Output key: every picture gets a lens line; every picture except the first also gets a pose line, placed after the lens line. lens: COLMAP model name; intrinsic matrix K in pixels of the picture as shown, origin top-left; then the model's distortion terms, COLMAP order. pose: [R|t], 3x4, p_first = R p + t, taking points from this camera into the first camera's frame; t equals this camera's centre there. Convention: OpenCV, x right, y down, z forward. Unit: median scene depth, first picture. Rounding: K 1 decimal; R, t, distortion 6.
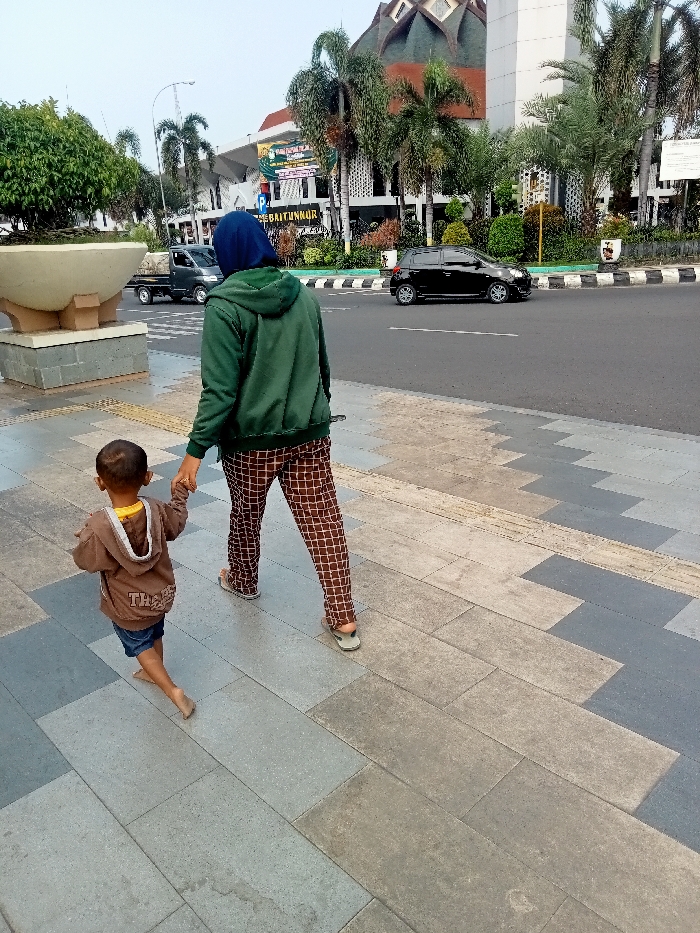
lens RADIAL K [[697.3, 0, 365.7], [0, 697.3, 472.5], [0, 0, 1]] dist [0.010659, 0.007534]
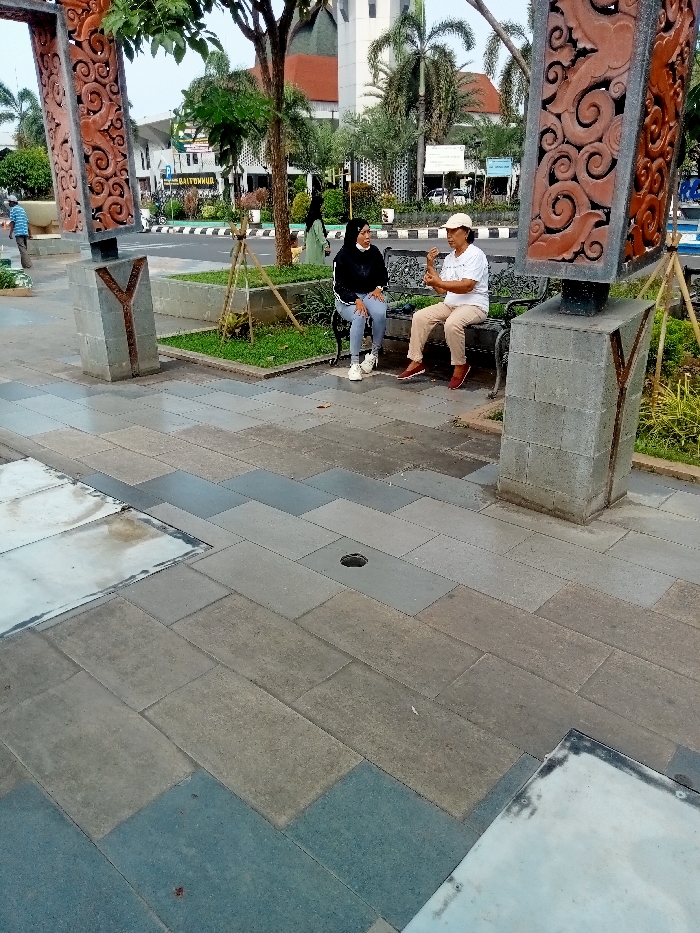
lens RADIAL K [[697.3, 0, 360.4], [0, 697.3, 484.3], [0, 0, 1]] dist [0.010659, 0.007534]
pose [[0.997898, 0.019222, 0.061882, 0.145192], [-0.023171, 0.997697, 0.063743, 0.131681], [-0.060514, -0.065042, 0.996046, -0.426781]]
